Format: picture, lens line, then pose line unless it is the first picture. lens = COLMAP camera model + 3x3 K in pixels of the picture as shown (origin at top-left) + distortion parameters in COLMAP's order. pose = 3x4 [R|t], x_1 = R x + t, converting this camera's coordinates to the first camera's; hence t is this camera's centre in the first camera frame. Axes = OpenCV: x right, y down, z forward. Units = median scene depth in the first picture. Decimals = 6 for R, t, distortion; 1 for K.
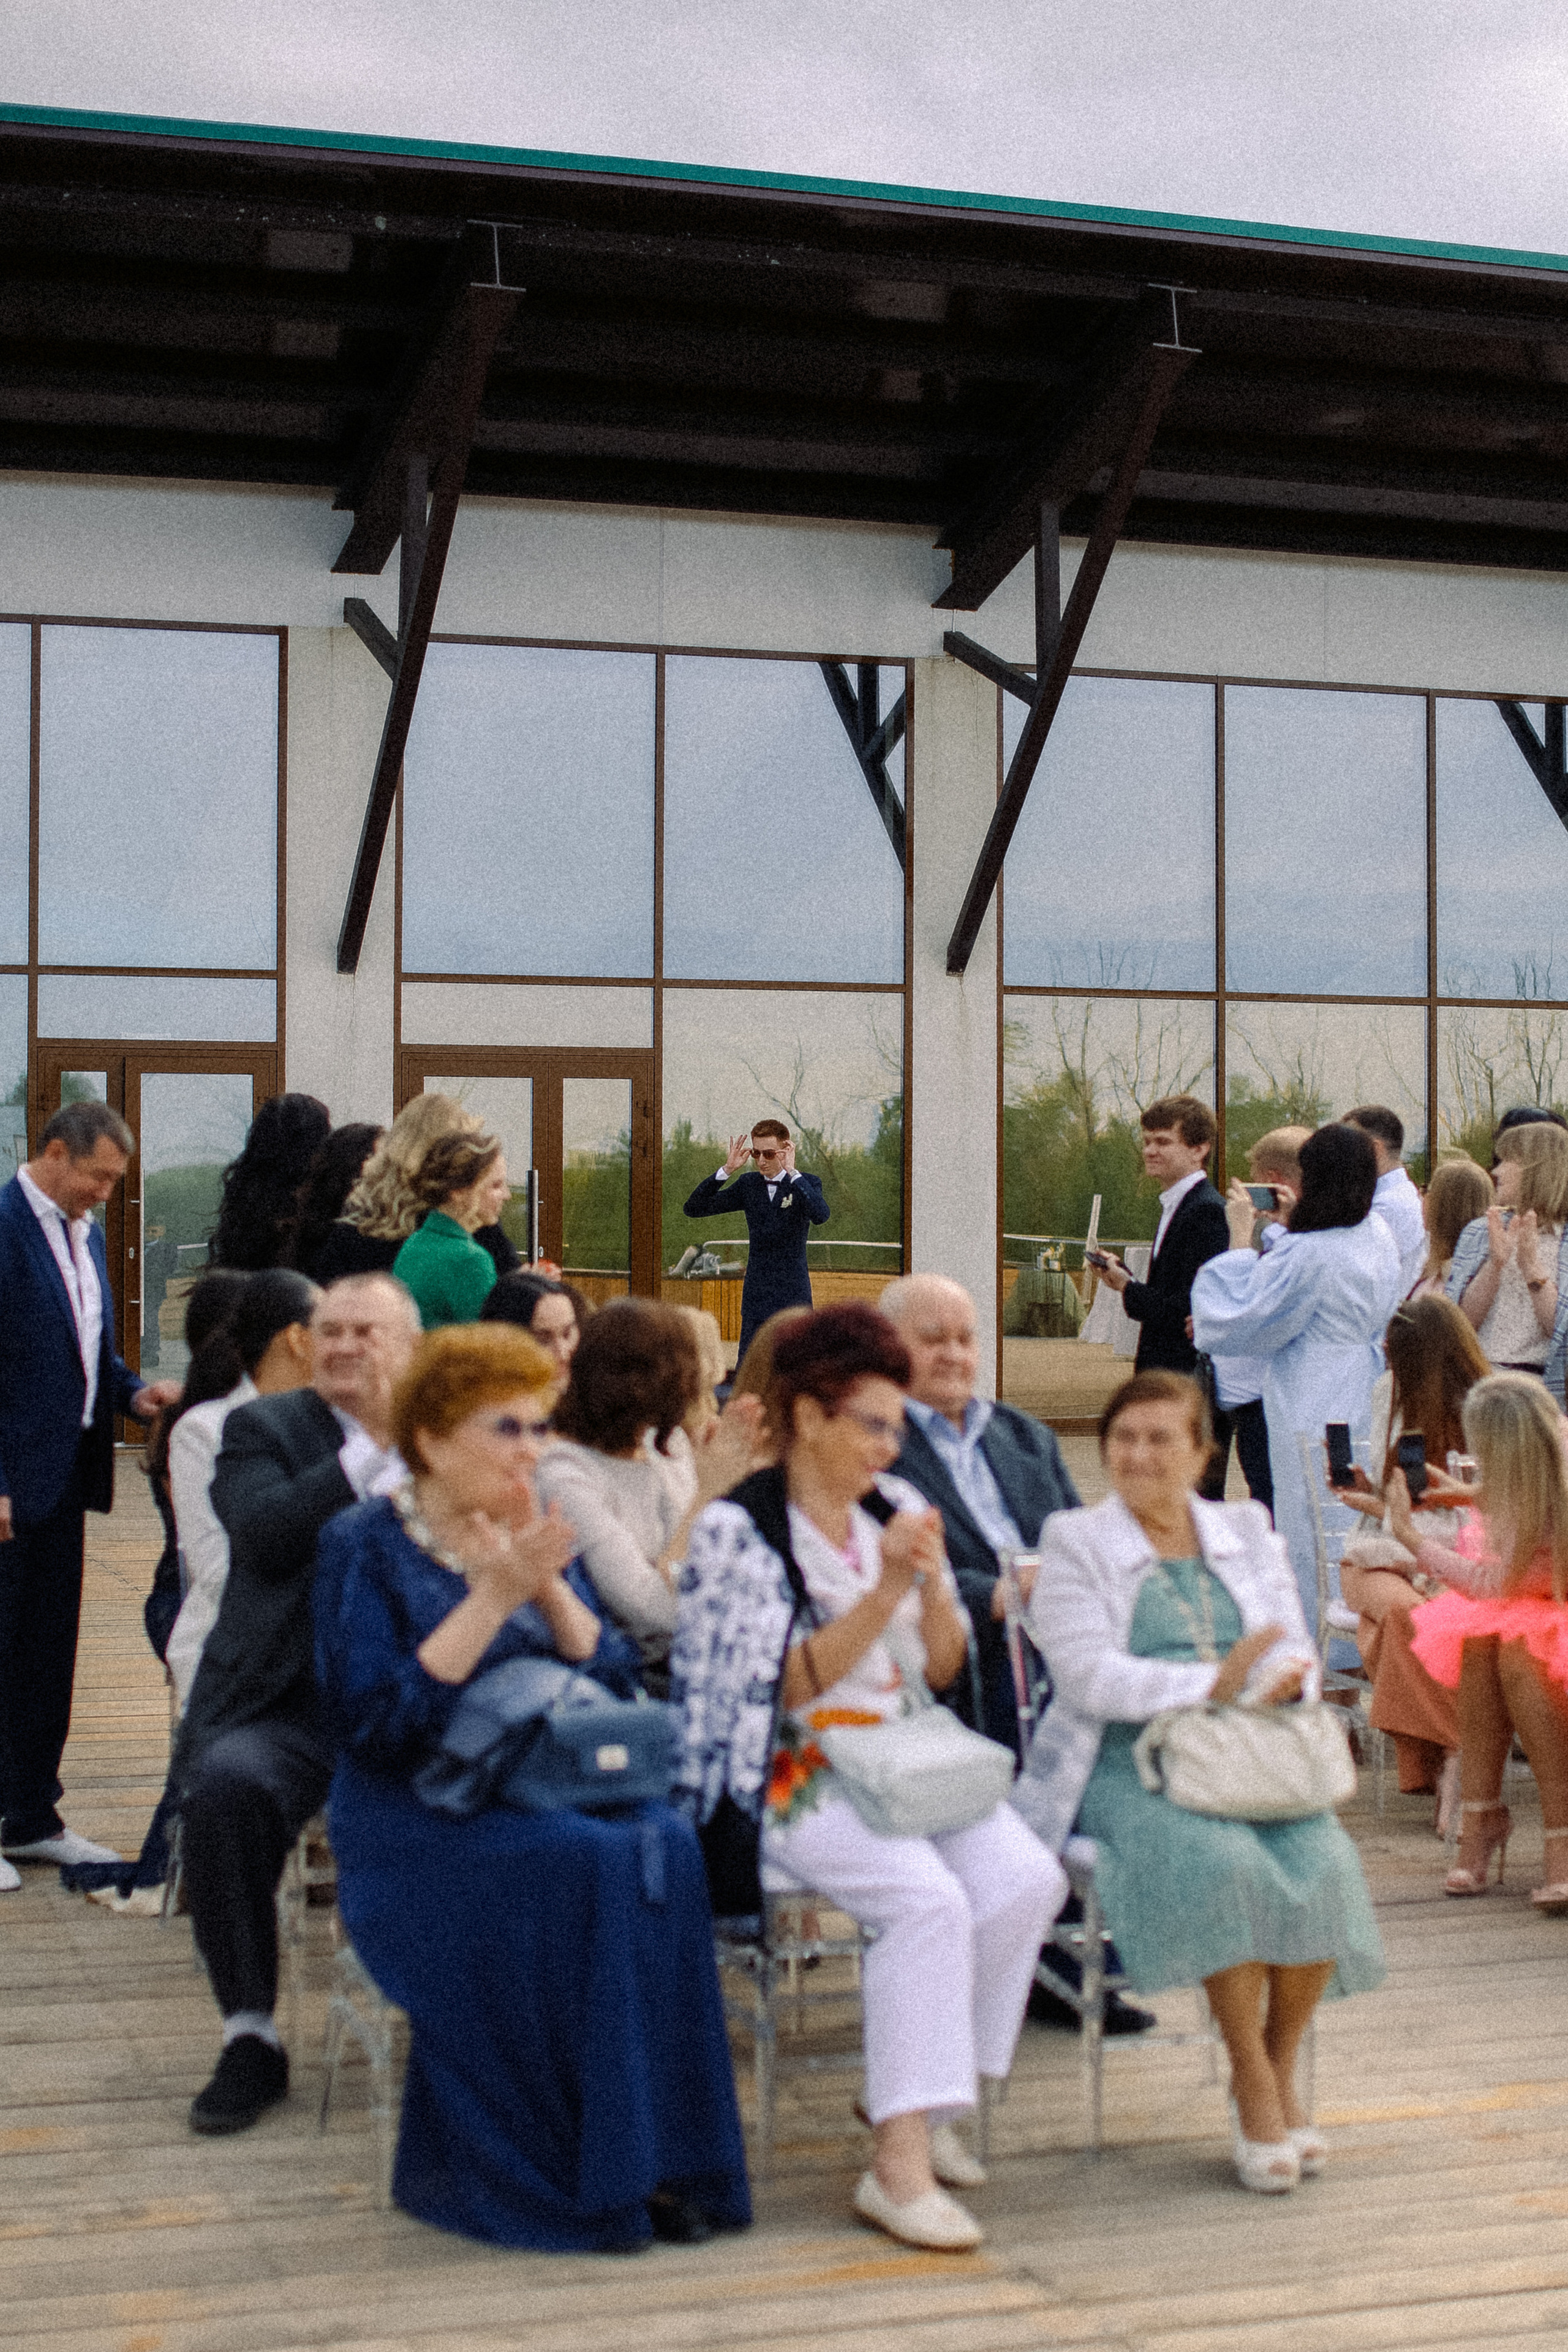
lens RADIAL K [[3263.3, 0, 769.5], [0, 3263.3, 1140.6], [0, 0, 1]] dist [-0.137541, 0.161024]
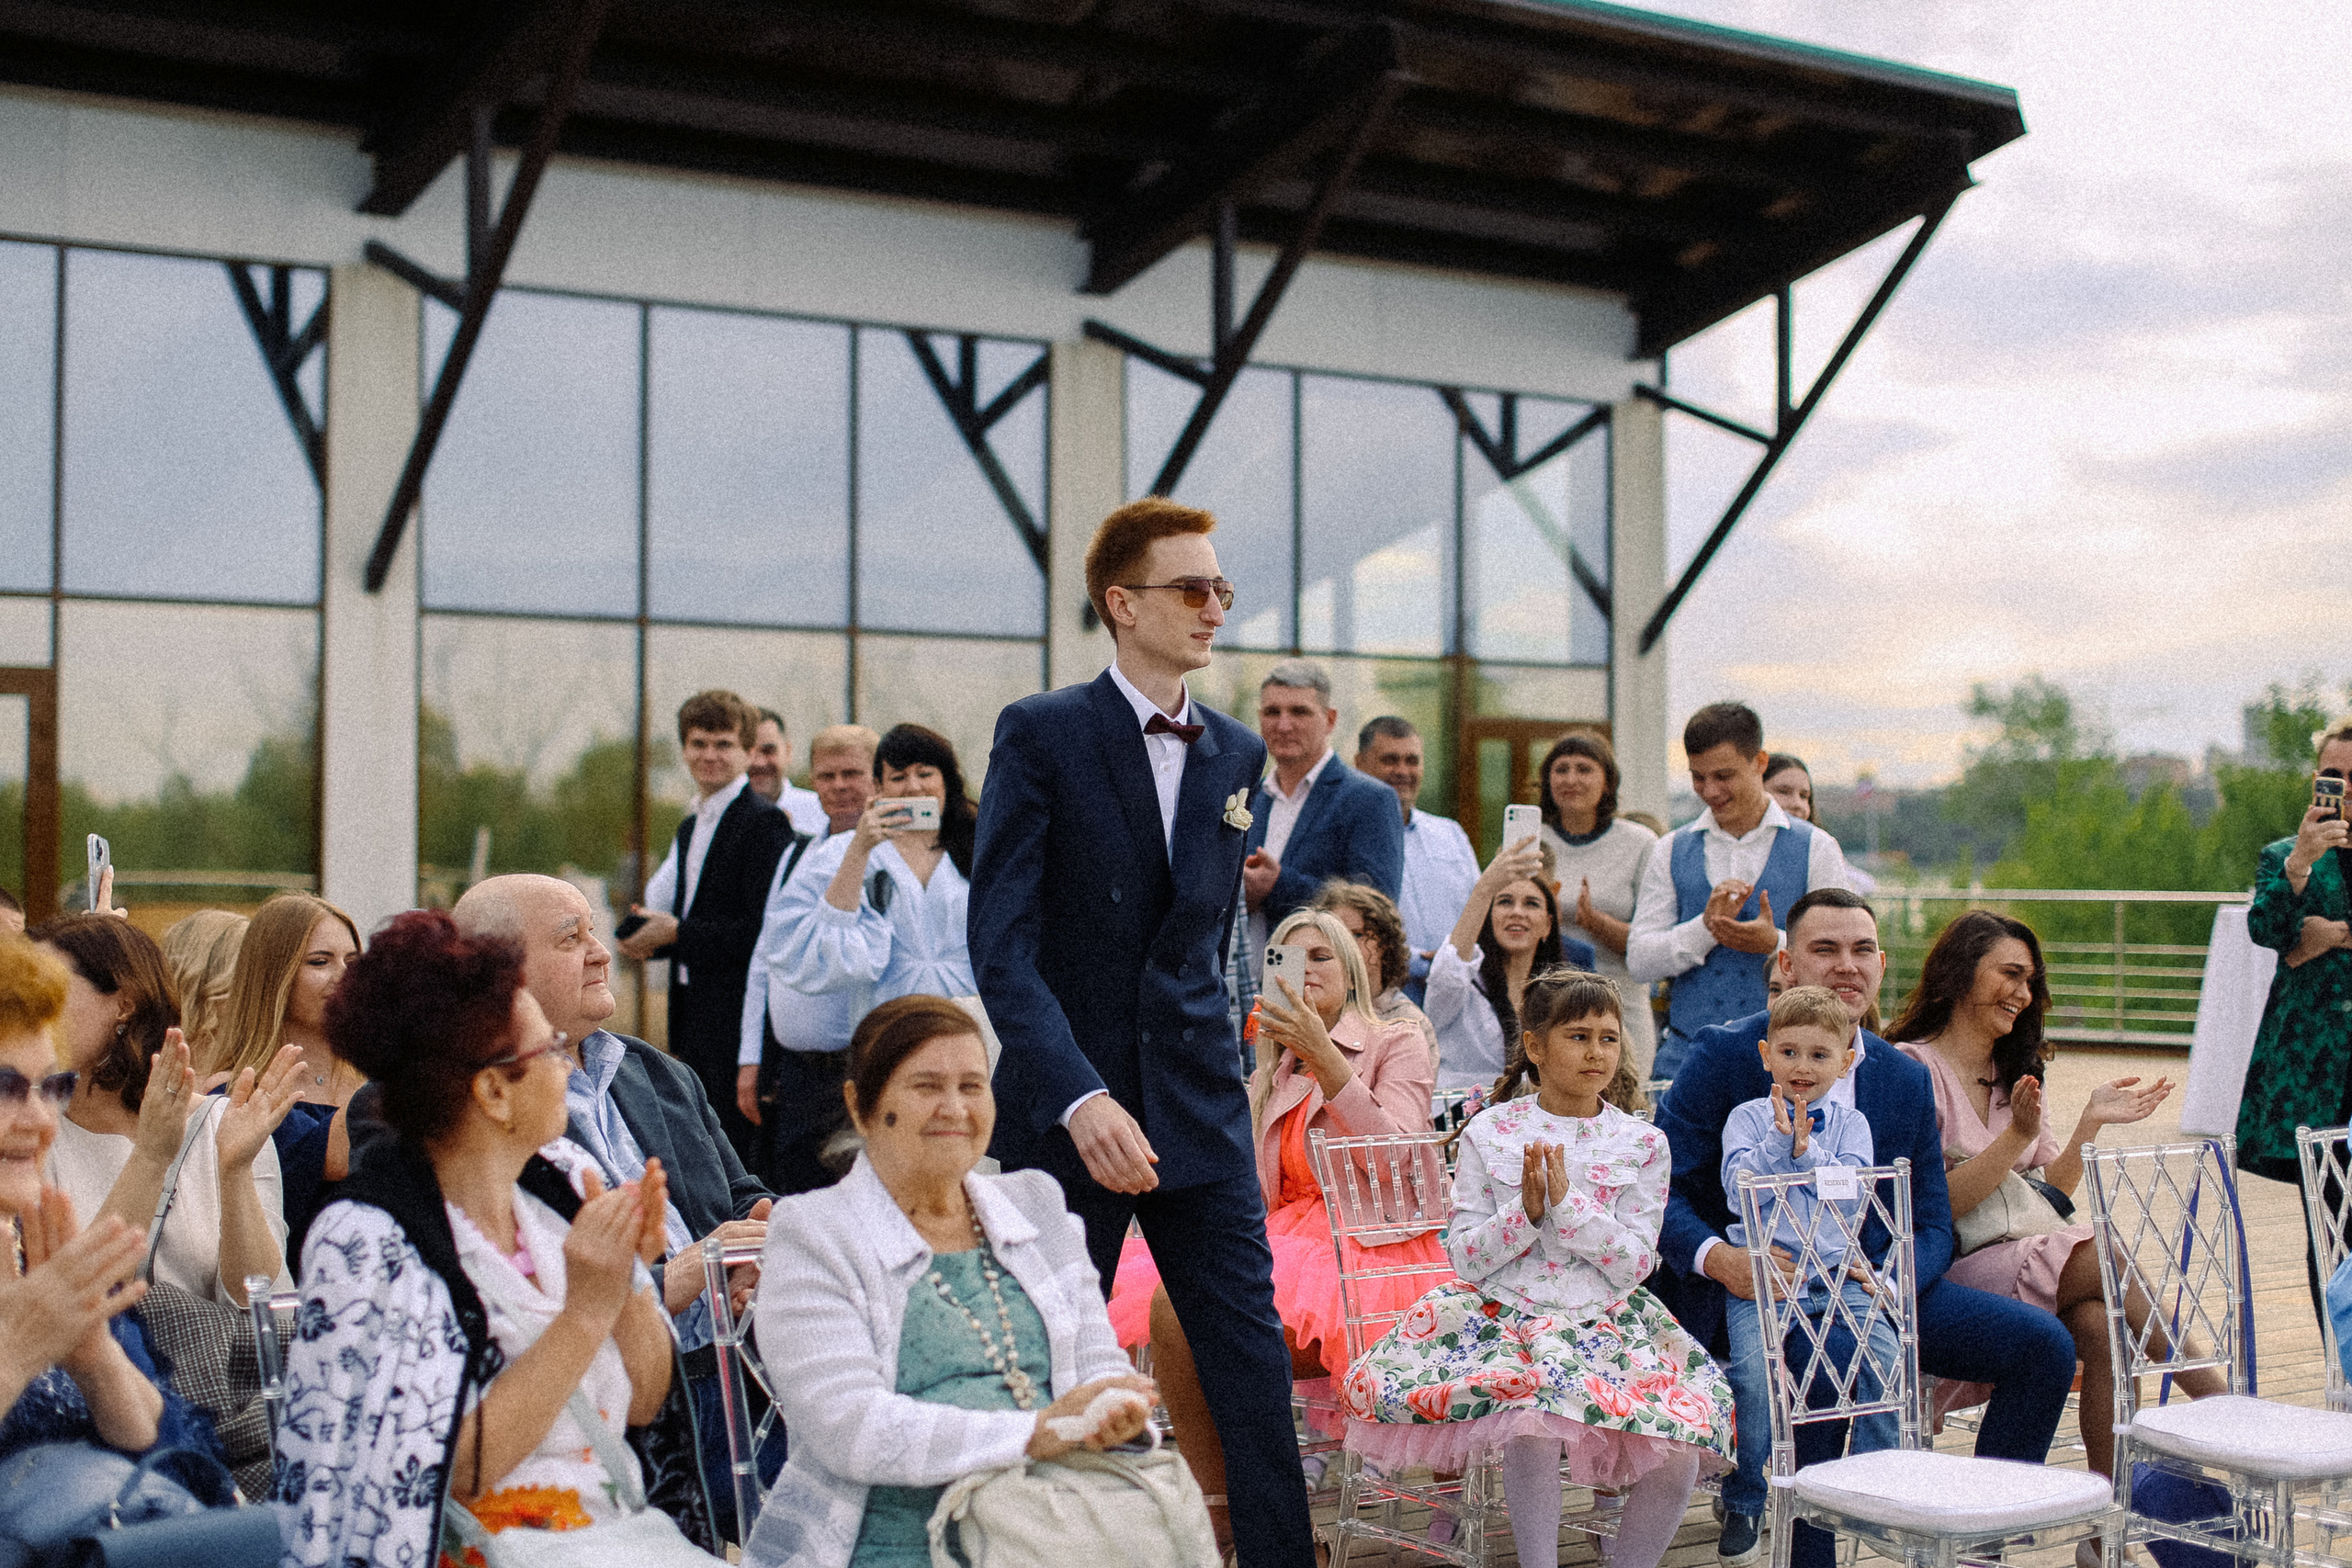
lens RADIAL K [[3263.0, 0, 1176.0], [0, 3263.0, 784.0], [0, 0, 1]] dist [-0.137541, 0.161024]
pose [[0.954456, 0.006108, 0.298288, -0.047081], [-0.007414, 0.999967, 0.003250, 0.019513], [-0.298259, -0.005314, 0.954470, 0.283016]]
